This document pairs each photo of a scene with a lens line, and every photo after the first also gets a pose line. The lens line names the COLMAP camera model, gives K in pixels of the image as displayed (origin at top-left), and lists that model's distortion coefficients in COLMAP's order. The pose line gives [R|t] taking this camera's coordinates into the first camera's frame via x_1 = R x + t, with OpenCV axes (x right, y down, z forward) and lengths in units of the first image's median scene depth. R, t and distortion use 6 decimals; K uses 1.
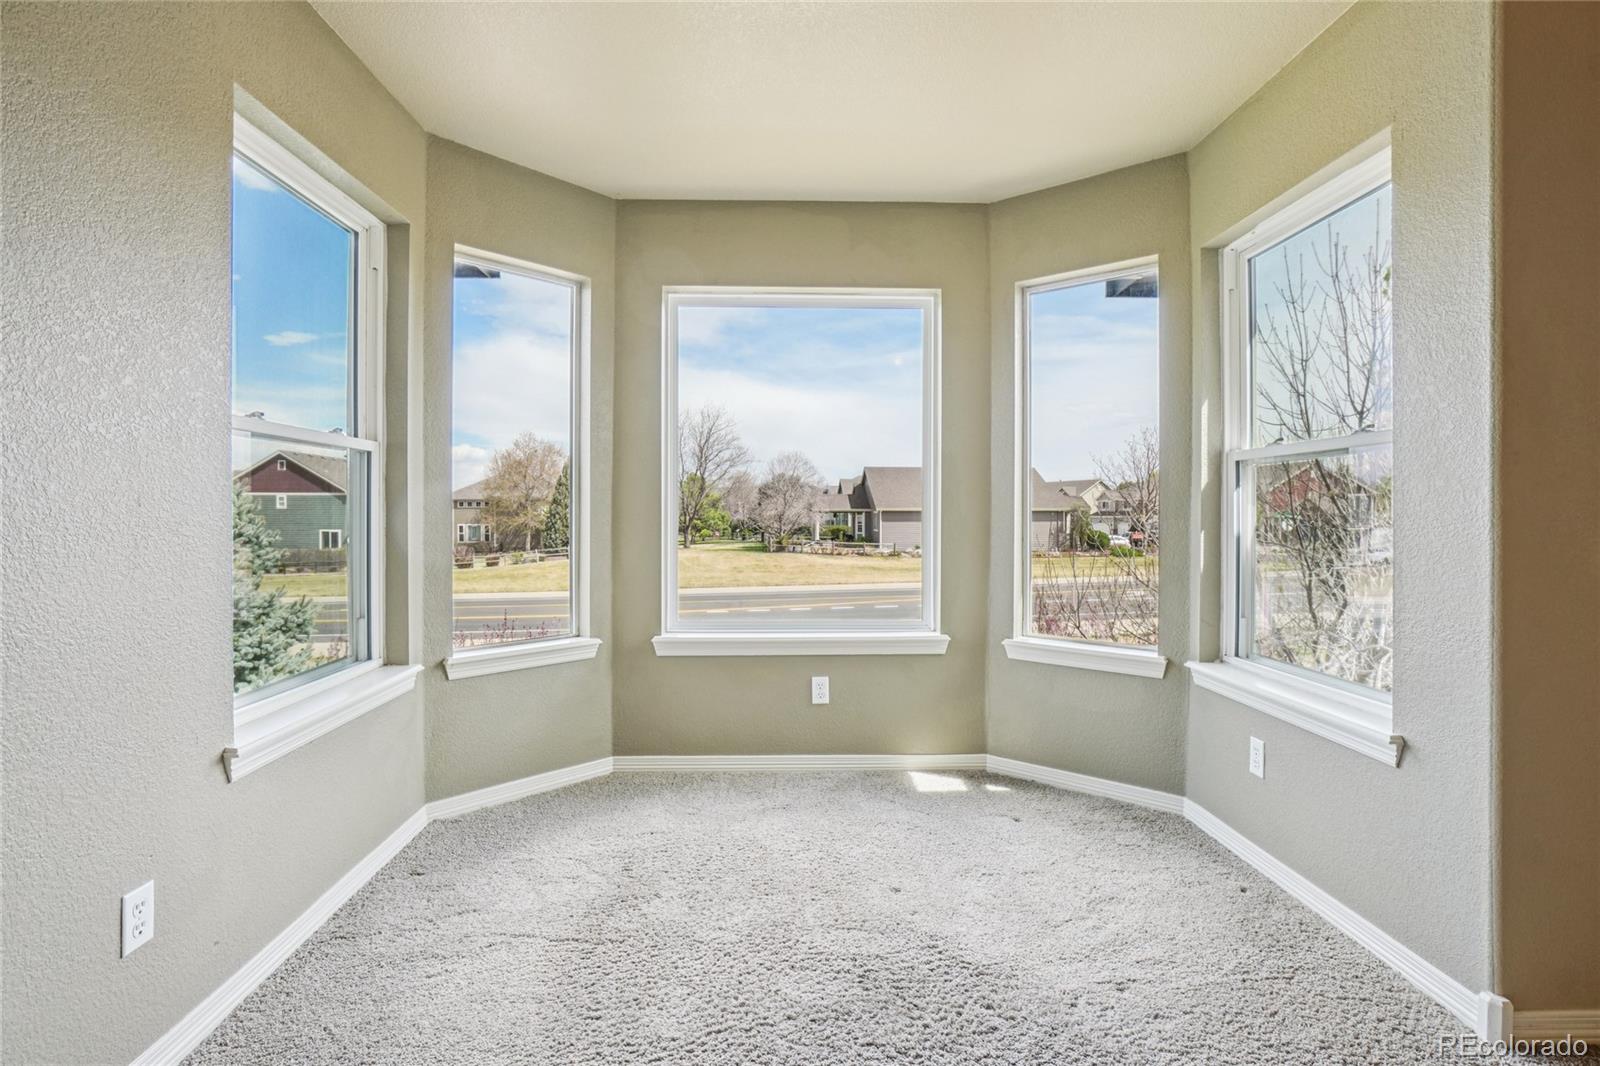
lens RADIAL K [[787.1, 0, 797.7], [0, 787.1, 522.6], [0, 0, 1]] dist [-0.003371, -0.000150]
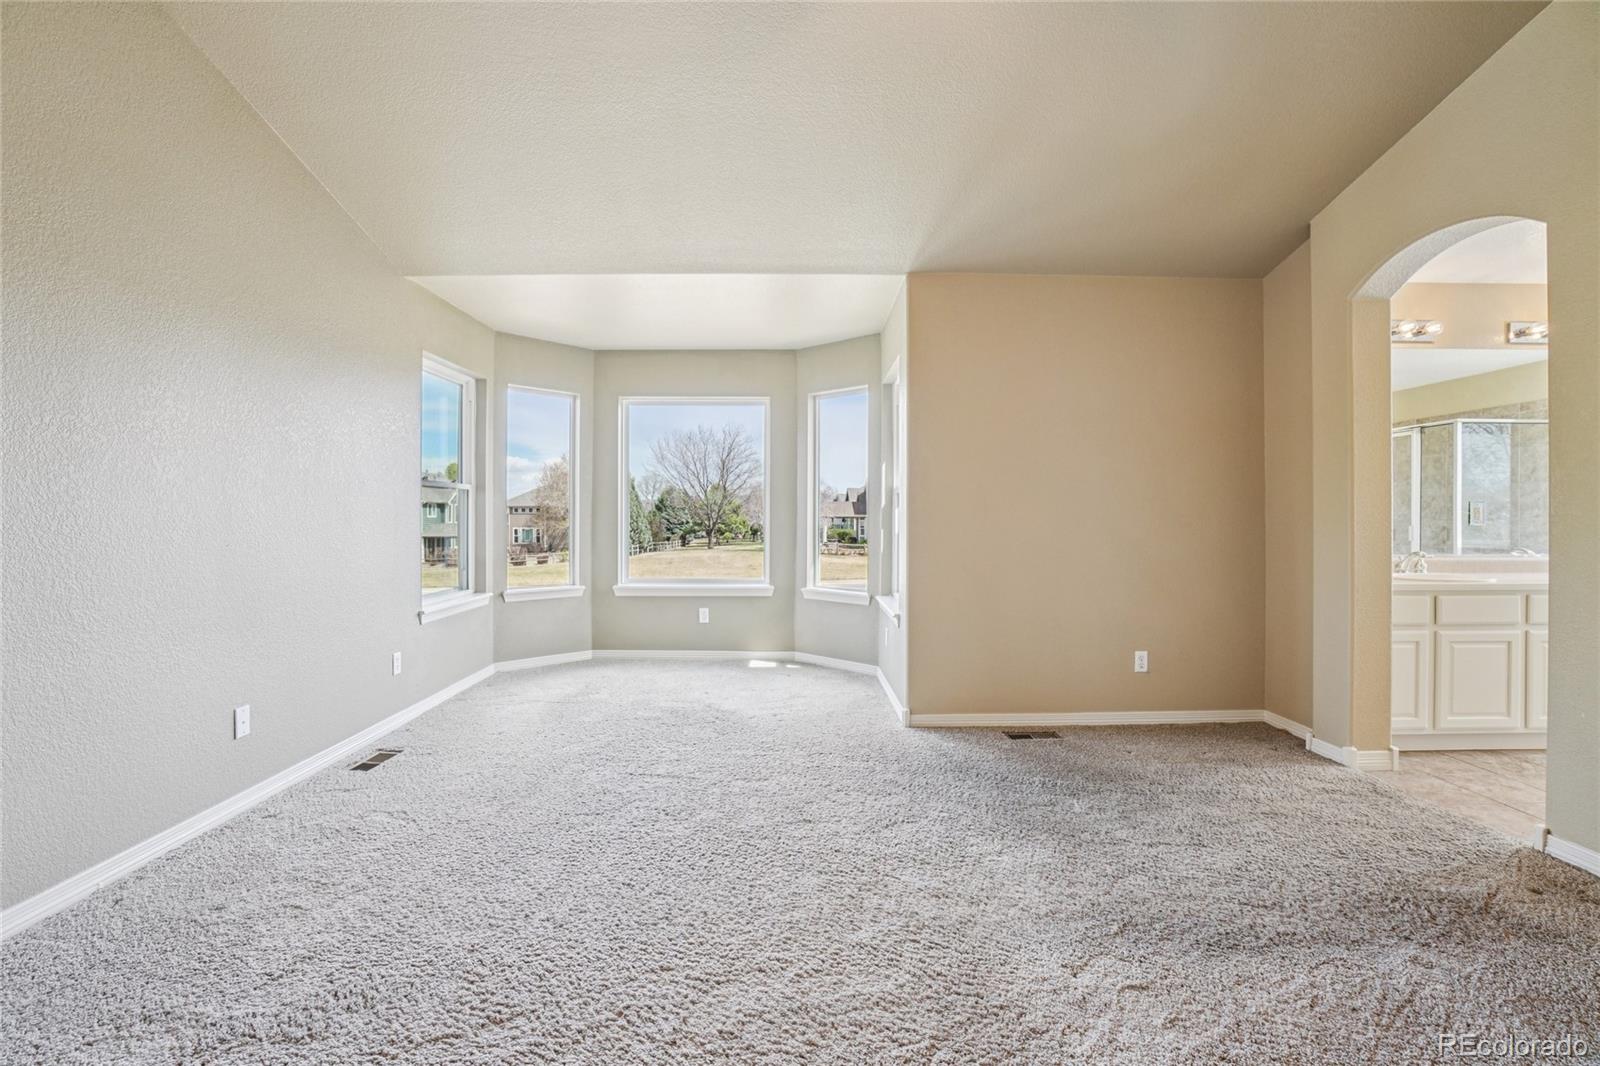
lens RADIAL K [[717.0, 0, 806.0], [0, 717.0, 526.8], [0, 0, 1]] dist [-0.049569, 0.018193]
pose [[0.999840, 0.001084, -0.017849, 0.294298], [-0.001086, 0.999999, -0.000070, 0.005514], [0.017849, 0.000090, 0.999841, -0.659544]]
